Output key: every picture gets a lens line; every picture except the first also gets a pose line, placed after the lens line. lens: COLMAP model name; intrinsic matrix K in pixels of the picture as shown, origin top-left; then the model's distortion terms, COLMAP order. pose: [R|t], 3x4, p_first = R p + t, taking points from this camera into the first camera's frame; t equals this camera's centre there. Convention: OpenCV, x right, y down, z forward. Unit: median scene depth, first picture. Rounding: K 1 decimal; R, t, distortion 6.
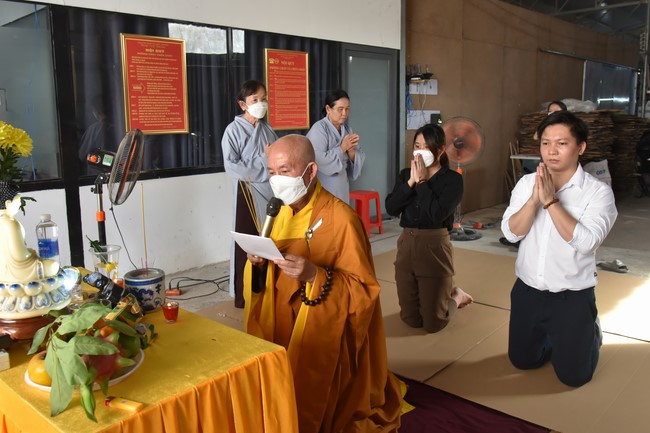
lens RADIAL K [[544.3, 0, 308.3], [0, 544.3, 199.0], [0, 0, 1]] dist [-0.054129, 0.014642]
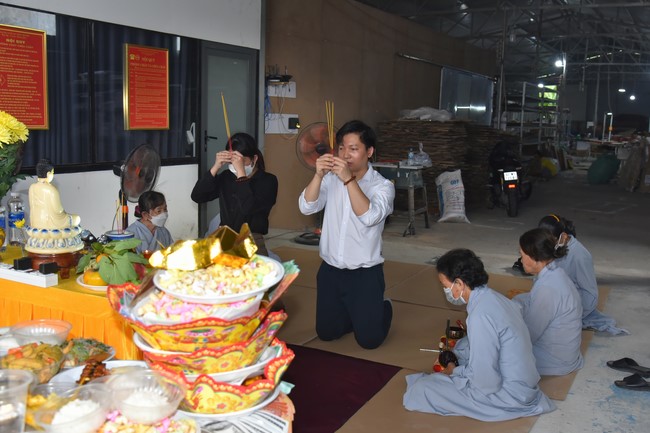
lens RADIAL K [[716.4, 0, 319.6], [0, 716.4, 219.8], [0, 0, 1]] dist [-0.035465, 0.000000]
pose [[0.957792, -0.000194, 0.287461, -0.107387], [0.001776, 0.999985, -0.005244, 0.037141], [-0.287456, 0.005533, 0.957778, -0.280232]]
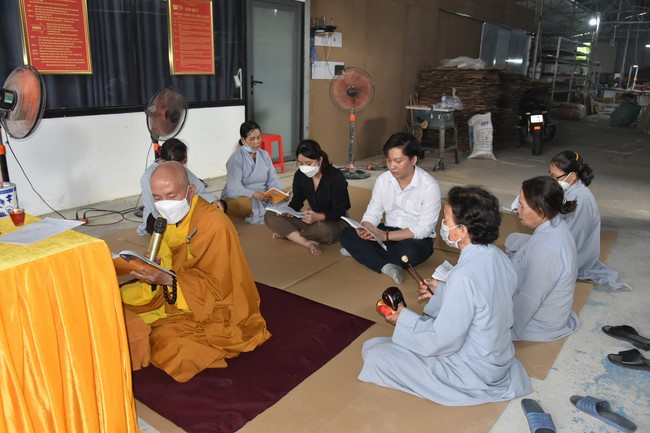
lens RADIAL K [[509.9, 0, 324.5], [0, 509.9, 221.4], [0, 0, 1]] dist [-0.064308, 0.033006]
pose [[0.990562, -0.002882, 0.137034, 0.080585], [-0.016448, 0.990054, 0.139722, 0.016224], [-0.136074, -0.140657, 0.980663, -0.054599]]
